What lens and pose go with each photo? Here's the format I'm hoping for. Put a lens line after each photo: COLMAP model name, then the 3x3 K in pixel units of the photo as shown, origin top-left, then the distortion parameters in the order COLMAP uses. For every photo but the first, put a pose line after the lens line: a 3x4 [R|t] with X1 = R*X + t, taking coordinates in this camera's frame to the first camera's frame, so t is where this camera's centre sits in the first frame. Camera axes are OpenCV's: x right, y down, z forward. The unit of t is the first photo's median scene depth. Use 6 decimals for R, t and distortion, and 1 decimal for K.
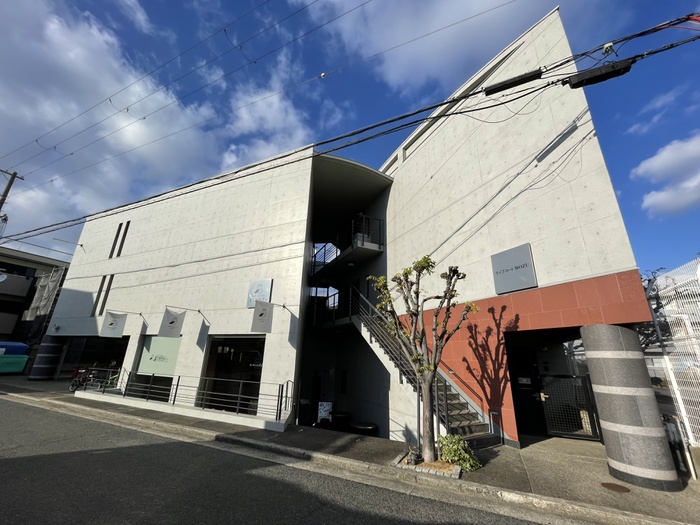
lens RADIAL K [[286.0, 0, 350.0], [0, 286.0, 262.5], [0, 0, 1]] dist [-0.005329, 0.000364]
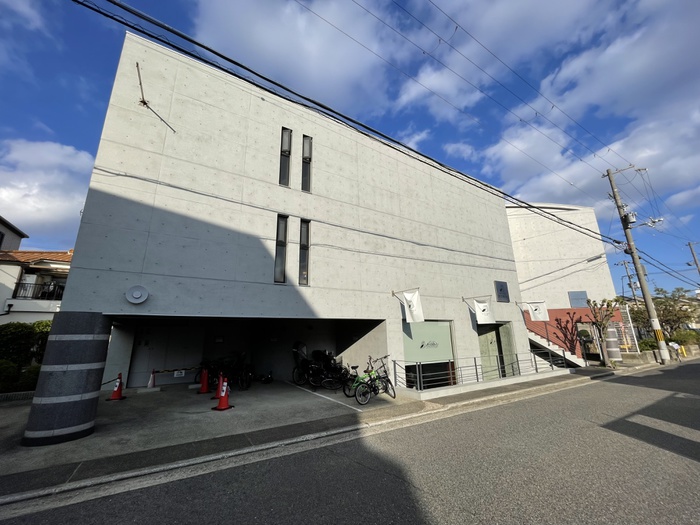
lens RADIAL K [[286.0, 0, 350.0], [0, 286.0, 262.5], [0, 0, 1]] dist [-0.005329, 0.000364]
pose [[0.549365, 0.172458, 0.817592, -2.761915], [-0.228266, 0.972225, -0.051696, 0.310338], [-0.803799, -0.158229, 0.573473, 1.218760]]
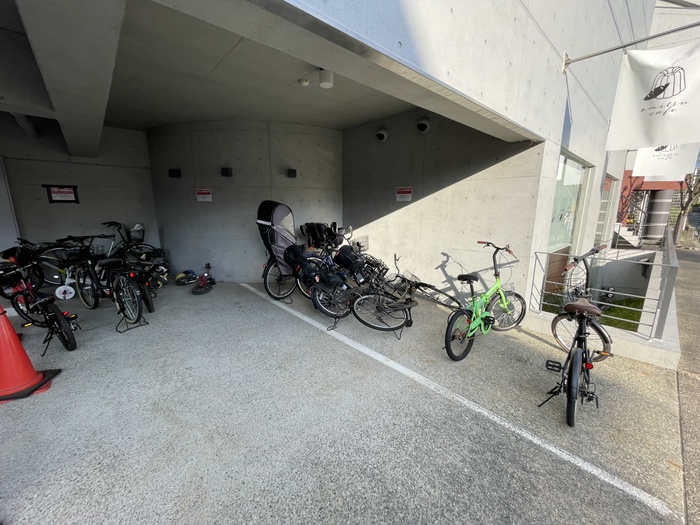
lens RADIAL K [[286.0, 0, 350.0], [0, 286.0, 262.5], [0, 0, 1]] dist [-0.005329, 0.000364]
pose [[0.387693, -0.210277, 0.897484, -1.980644], [-0.280870, 0.900388, 0.332286, 0.619422], [-0.877956, -0.380901, 0.290013, 1.991719]]
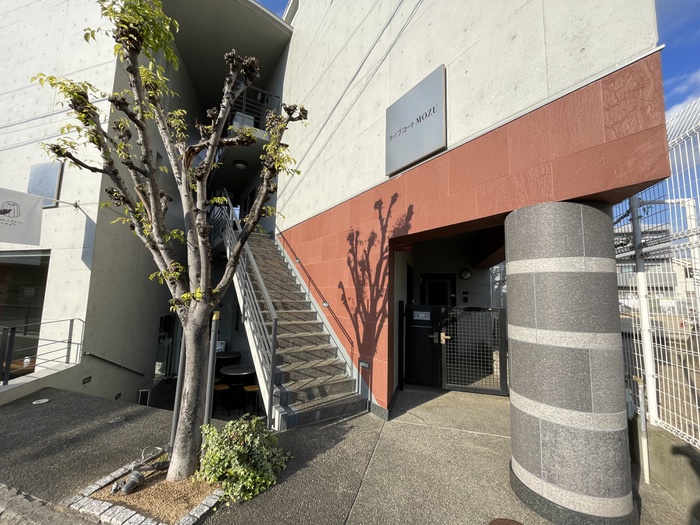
lens RADIAL K [[291.3, 0, 350.0], [0, 291.3, 262.5], [0, 0, 1]] dist [-0.002204, -0.000244]
pose [[0.990490, 0.008658, 0.137311, 0.367907], [-0.038679, 0.975291, 0.217513, 0.161508], [-0.132035, -0.220755, 0.966351, 0.413545]]
